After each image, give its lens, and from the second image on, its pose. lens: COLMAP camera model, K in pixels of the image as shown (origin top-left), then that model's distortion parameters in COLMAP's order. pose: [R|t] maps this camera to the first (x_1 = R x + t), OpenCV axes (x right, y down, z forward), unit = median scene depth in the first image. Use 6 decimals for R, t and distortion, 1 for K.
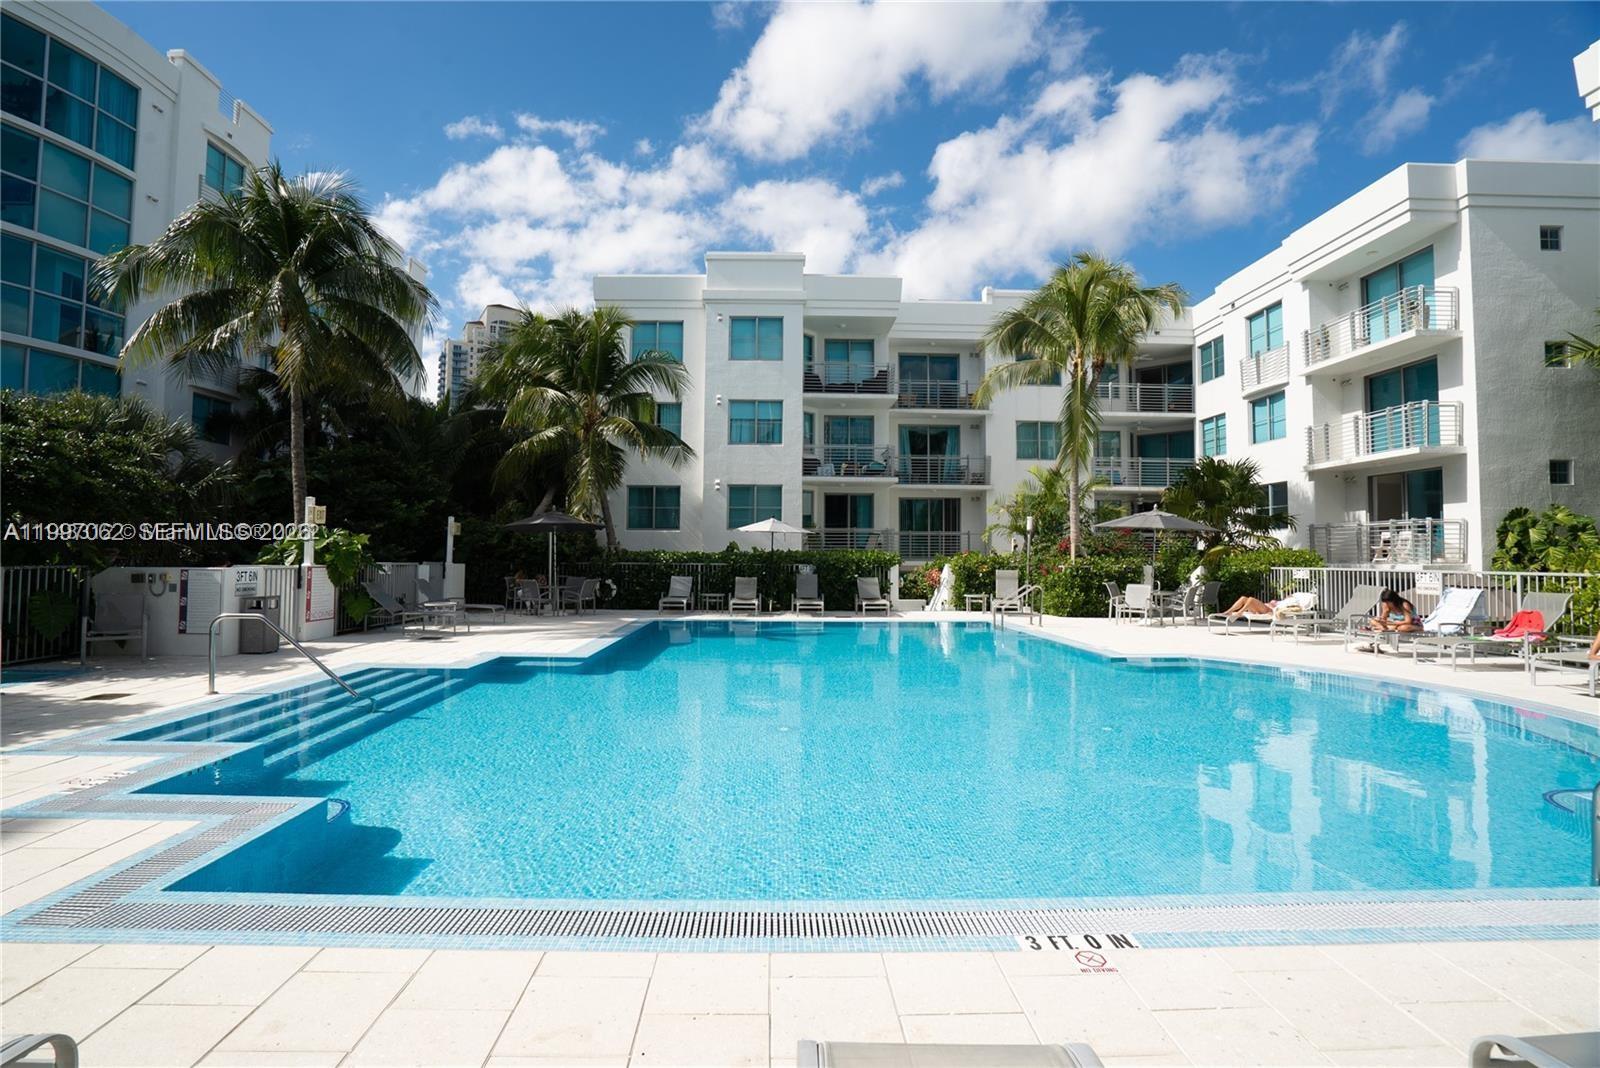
lens RADIAL K [[758.7, 0, 800.0], [0, 758.7, 534.0], [0, 0, 1]] dist [-0.011152, 0.000911]
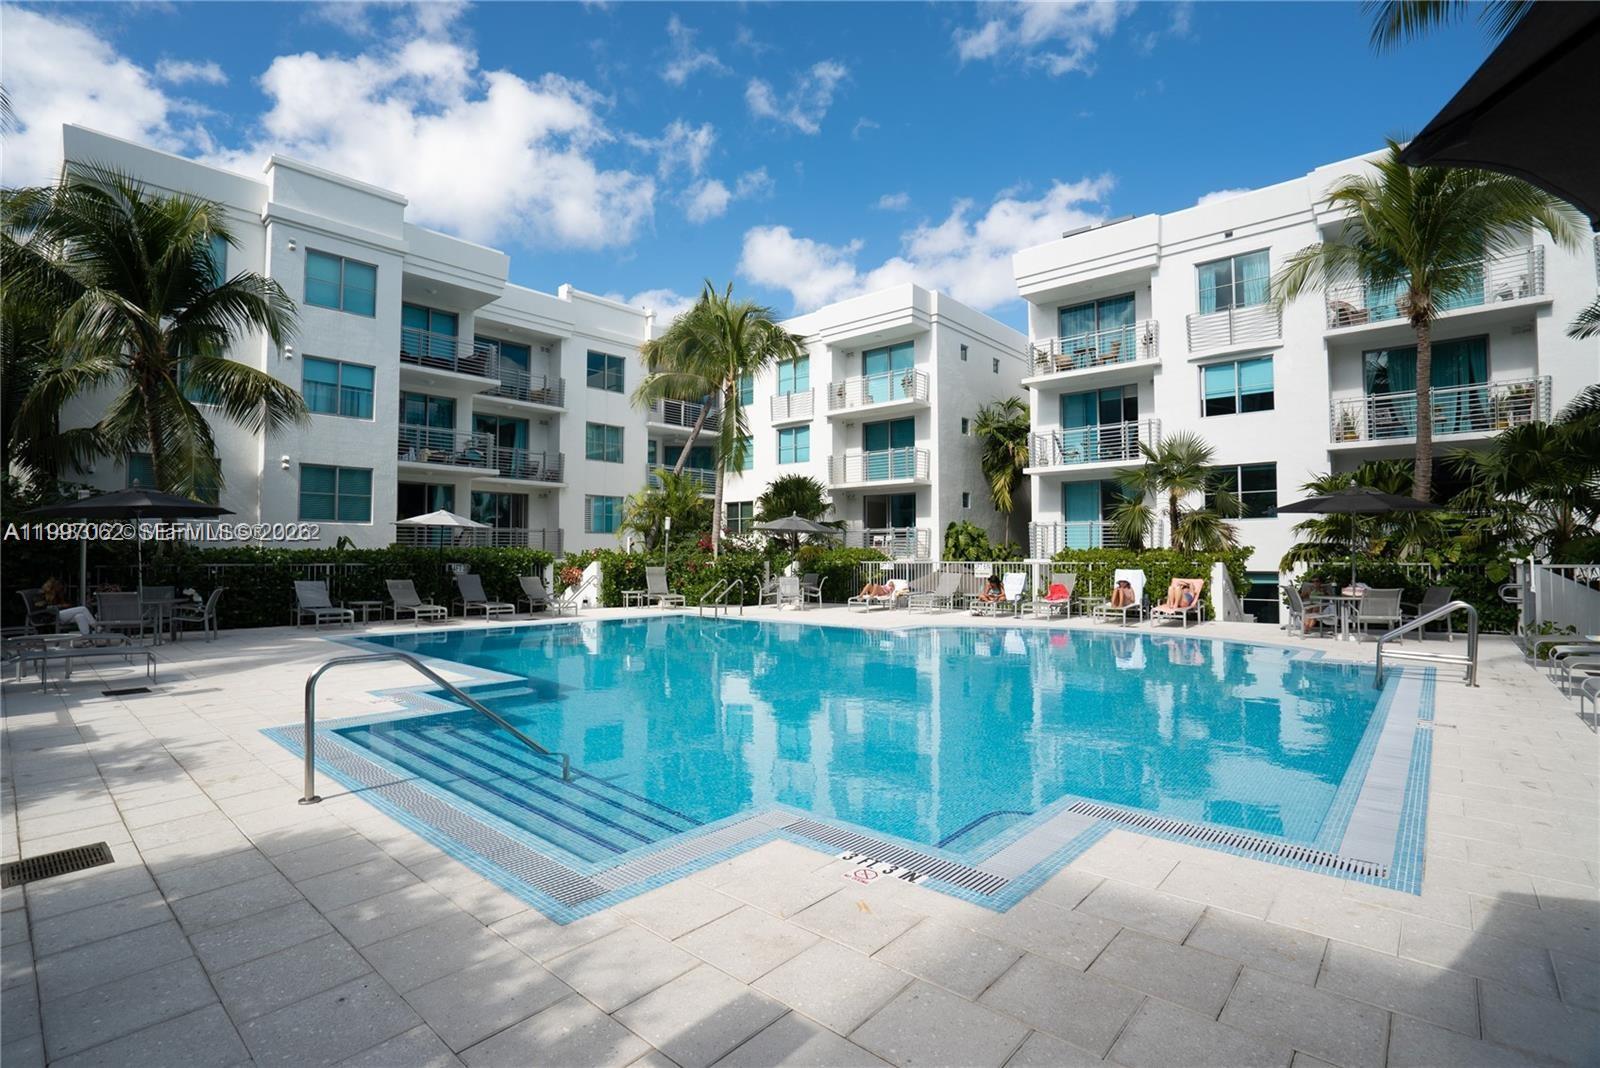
lens RADIAL K [[771.8, 0, 800.0], [0, 771.8, 534.0], [0, 0, 1]] dist [-0.003861, -0.000757]
pose [[0.700778, 0.014912, 0.713224, -0.297098], [-0.017784, 0.999836, -0.003431, 0.001050], [-0.713158, -0.010280, 0.700928, 0.078492]]
